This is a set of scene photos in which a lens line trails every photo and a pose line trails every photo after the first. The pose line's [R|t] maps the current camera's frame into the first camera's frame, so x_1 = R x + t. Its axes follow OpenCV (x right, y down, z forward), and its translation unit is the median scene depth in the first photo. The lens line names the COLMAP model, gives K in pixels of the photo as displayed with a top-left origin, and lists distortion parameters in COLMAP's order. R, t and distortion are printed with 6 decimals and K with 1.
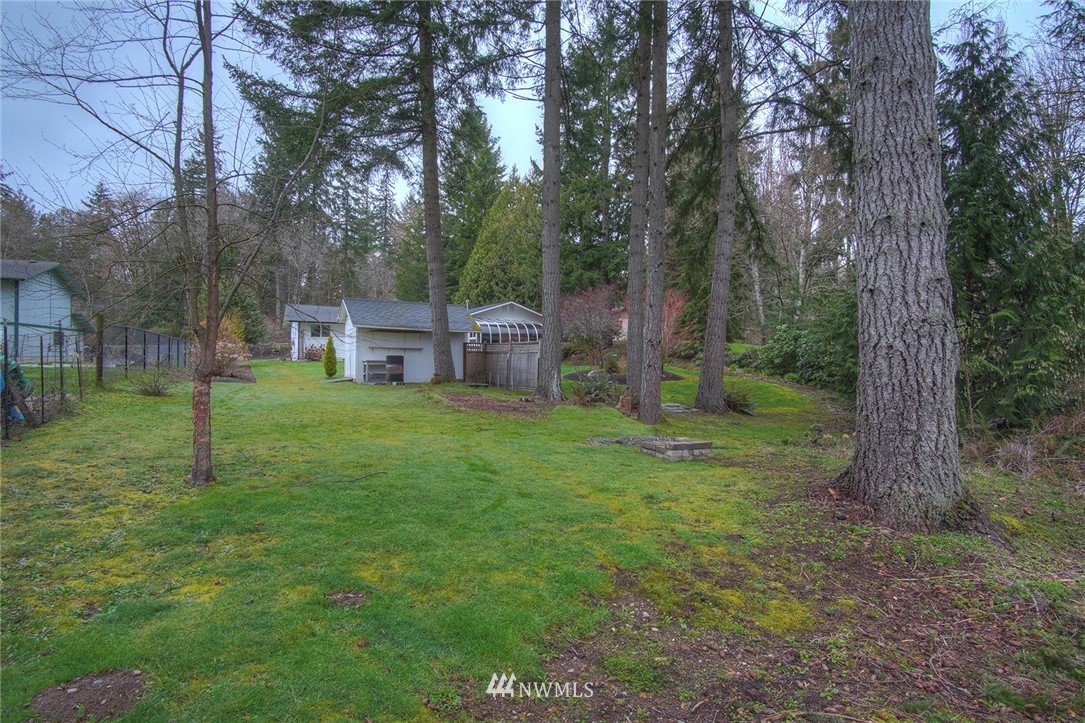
lens RADIAL K [[602.5, 0, 542.5], [0, 602.5, 361.5], [0, 0, 1]] dist [-0.000998, -0.000082]
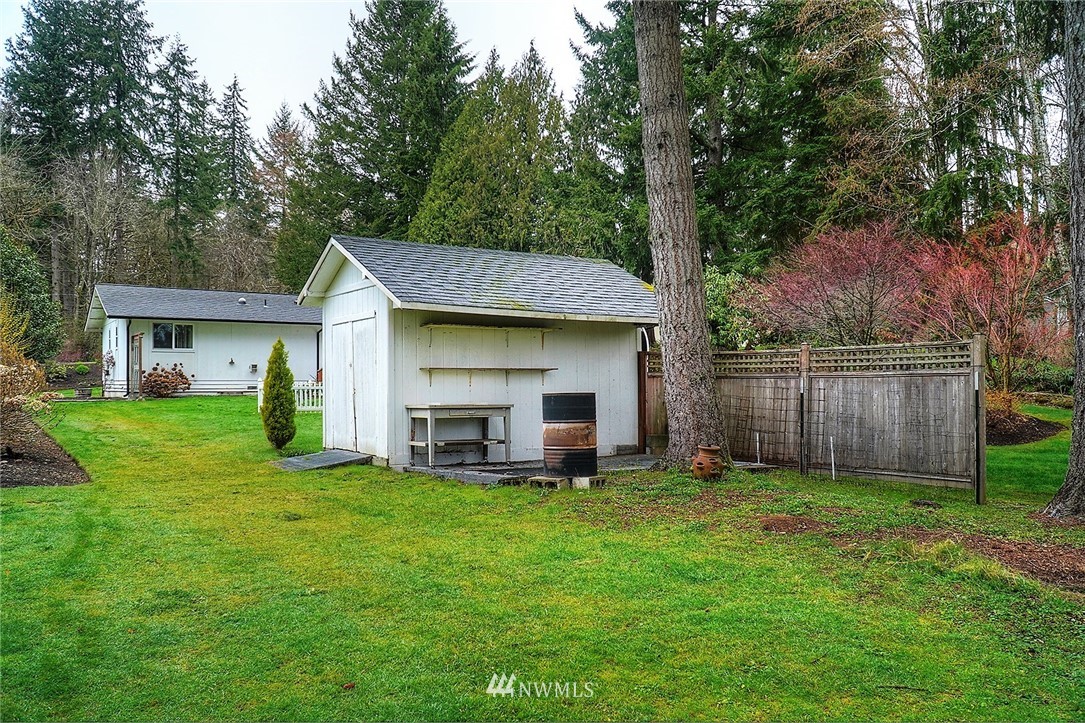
lens RADIAL K [[875.7, 0, 542.5], [0, 875.7, 361.5], [0, 0, 1]] dist [0.011685, -0.003686]
pose [[0.993991, -0.015812, 0.108313, -0.095173], [0.018505, 0.999543, -0.023899, -0.004826], [-0.107886, 0.025760, 0.993830, 0.165393]]
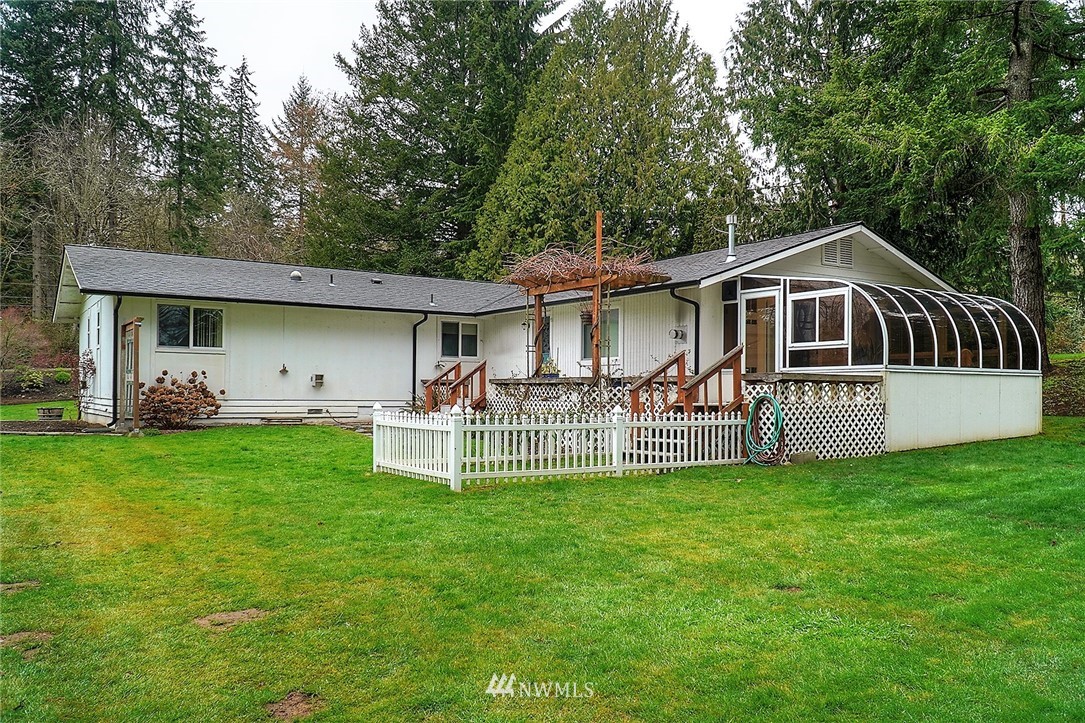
lens RADIAL K [[846.1, 0, 540.7], [0, 846.1, 380.4], [0, 0, 1]] dist [0.007980, -0.004112]
pose [[0.992307, -0.006396, 0.123634, -0.162972], [0.008341, 0.999849, -0.015216, -0.010684], [-0.123519, 0.016131, 0.992211, 0.369421]]
